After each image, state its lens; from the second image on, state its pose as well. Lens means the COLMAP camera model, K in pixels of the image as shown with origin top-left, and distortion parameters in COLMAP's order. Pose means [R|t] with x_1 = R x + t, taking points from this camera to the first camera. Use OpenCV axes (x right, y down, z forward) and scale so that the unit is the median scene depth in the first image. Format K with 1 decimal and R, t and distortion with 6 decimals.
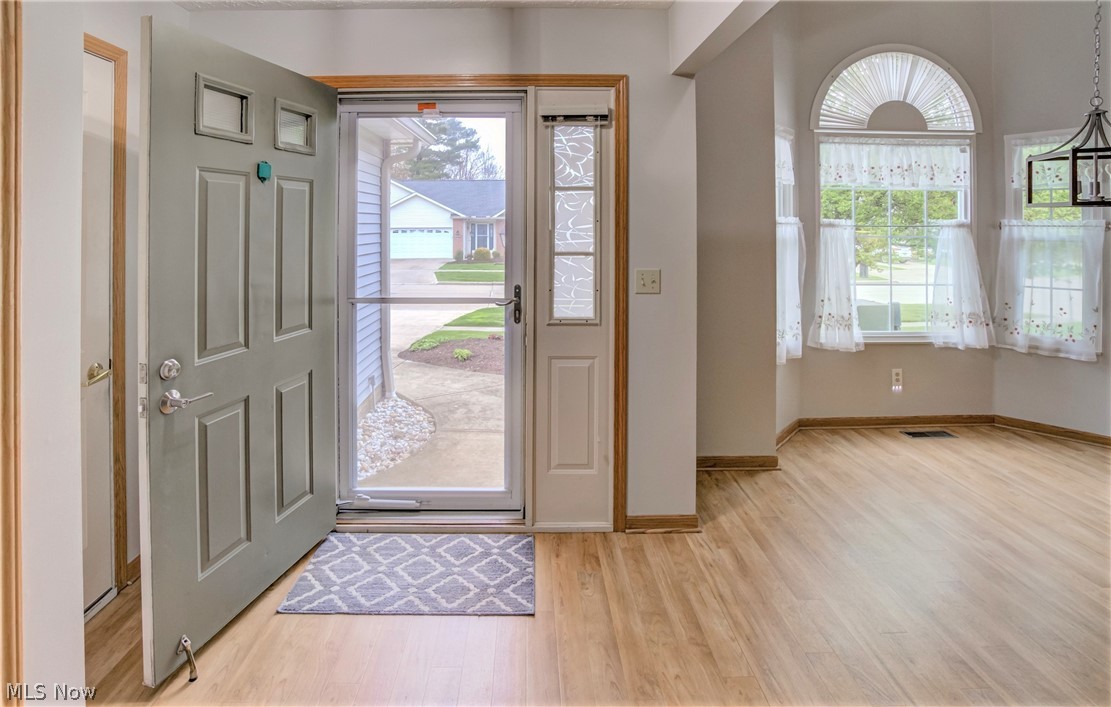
lens RADIAL K [[515.6, 0, 578.0], [0, 515.6, 220.5], [0, 0, 1]] dist [-0.001675, -0.000038]
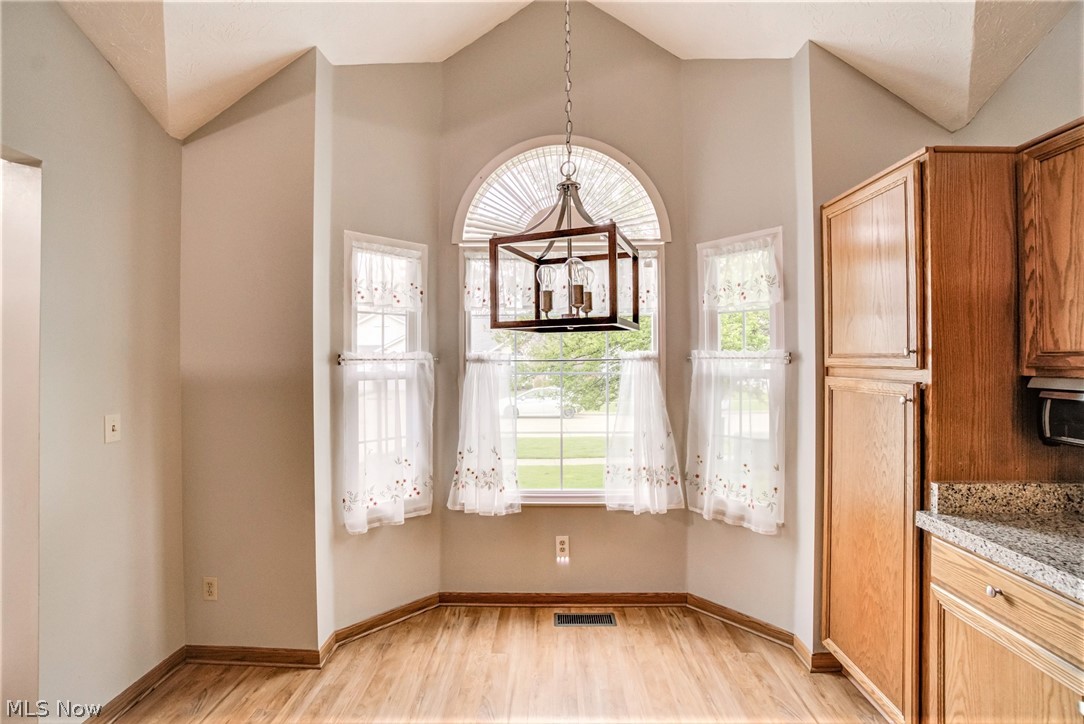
lens RADIAL K [[475.4, 0, 561.9], [0, 475.4, 362.7], [0, 0, 1]] dist [-0.033396, 0.000980]
pose [[0.997562, -0.010859, -0.068939, 0.676633], [0.011993, 0.999799, 0.016069, 0.002569], [0.068751, -0.016857, 0.997491, 0.261316]]
